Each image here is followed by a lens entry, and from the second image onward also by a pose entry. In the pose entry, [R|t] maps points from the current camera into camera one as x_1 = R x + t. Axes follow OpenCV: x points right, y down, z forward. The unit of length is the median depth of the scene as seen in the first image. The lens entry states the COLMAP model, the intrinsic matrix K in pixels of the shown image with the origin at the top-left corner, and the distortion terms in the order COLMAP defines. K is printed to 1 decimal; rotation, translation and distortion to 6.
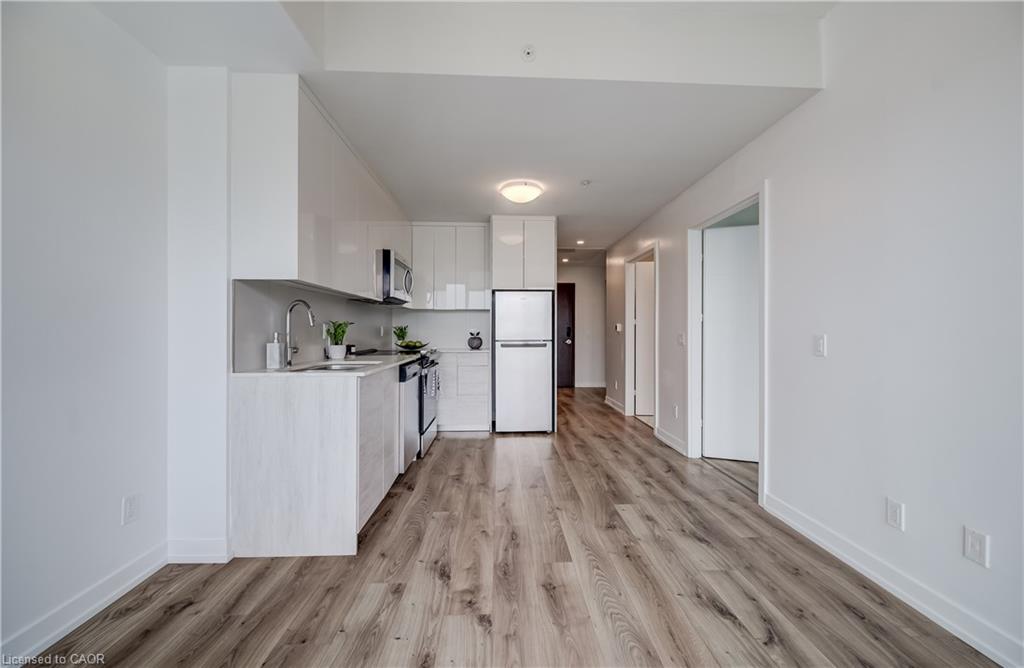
lens RADIAL K [[399.6, 0, 516.2], [0, 399.6, 331.8], [0, 0, 1]] dist [0.000701, 0.000522]
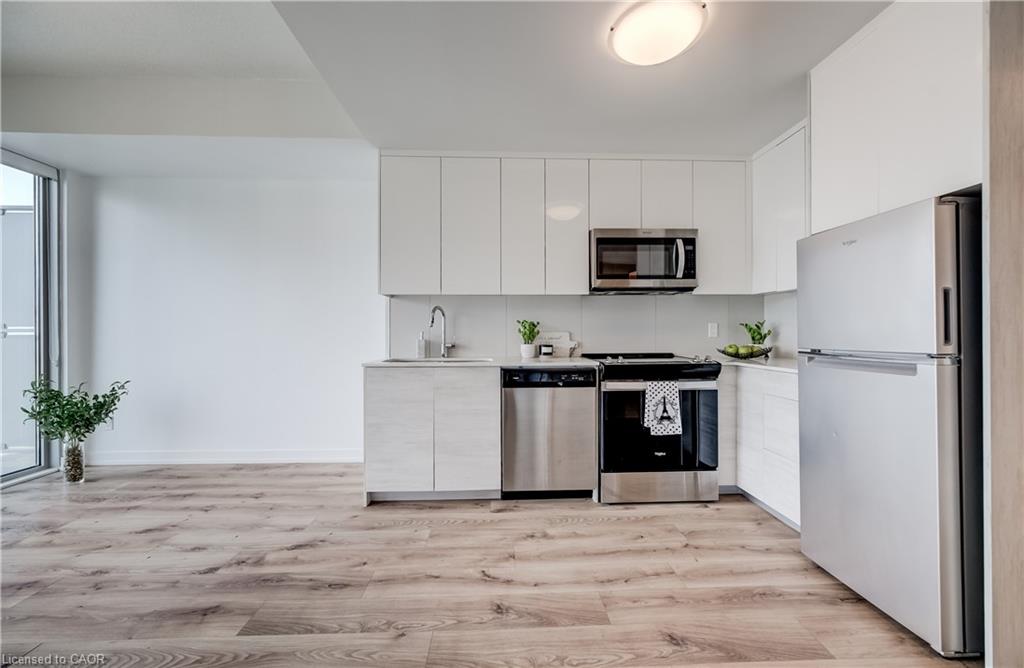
lens RADIAL K [[399.6, 0, 516.2], [0, 399.6, 331.8], [0, 0, 1]] dist [0.000701, 0.000522]
pose [[-0.000605, -0.003164, -0.999995, 0.518221], [0.002248, 0.999992, -0.003165, 0.004206], [0.999997, -0.002250, -0.000598, 0.884819]]
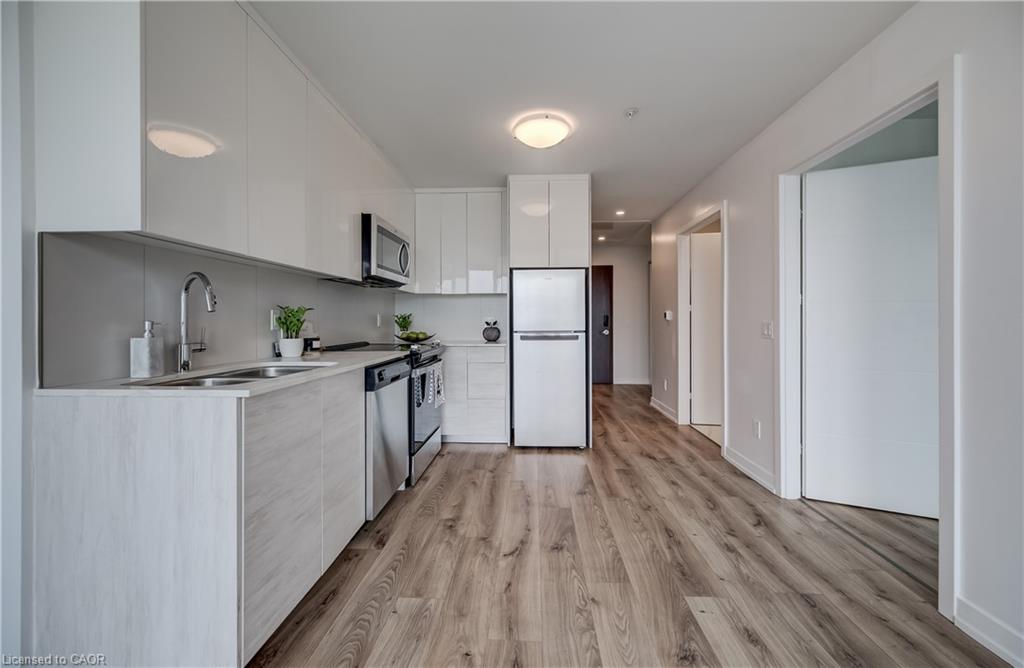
lens RADIAL K [[395.0, 0, 514.9], [0, 395.0, 321.1], [0, 0, 1]] dist [-0.001159, 0.000035]
pose [[0.995736, -0.002852, -0.092206, 0.030226], [0.002750, 0.999995, -0.001229, 0.002604], [0.092209, 0.000970, 0.995739, 0.281080]]
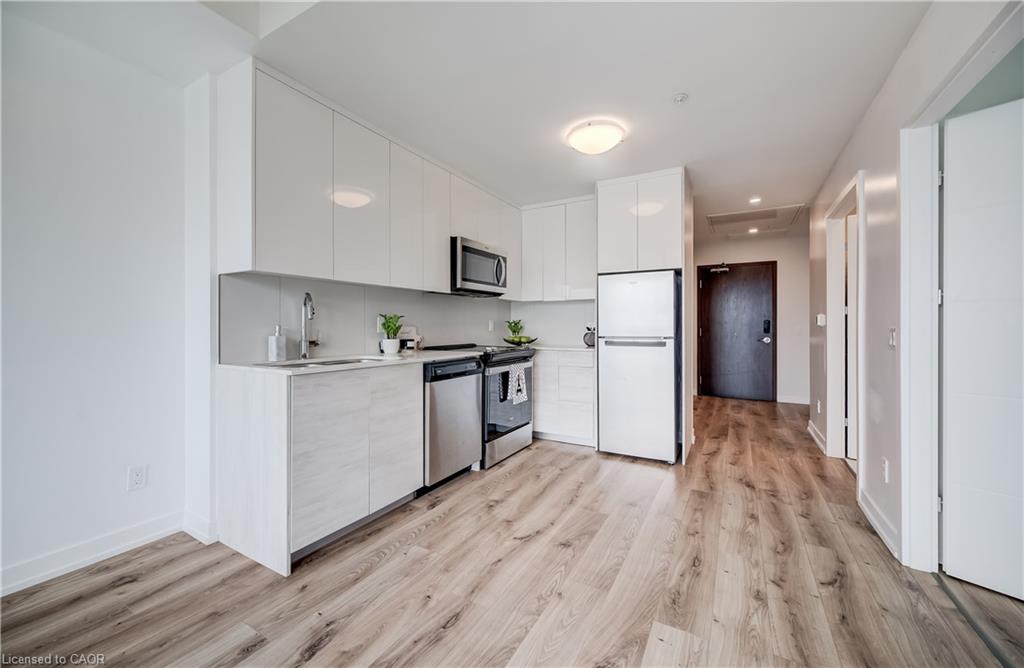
lens RADIAL K [[393.2, 0, 517.0], [0, 393.2, 327.3], [0, 0, 1]] dist [-0.000204, 0.000170]
pose [[0.850165, 0.000504, -0.526516, 0.290551], [-0.000626, 1.000000, -0.000053, 0.003652], [0.526516, 0.000375, 0.850165, 0.315725]]
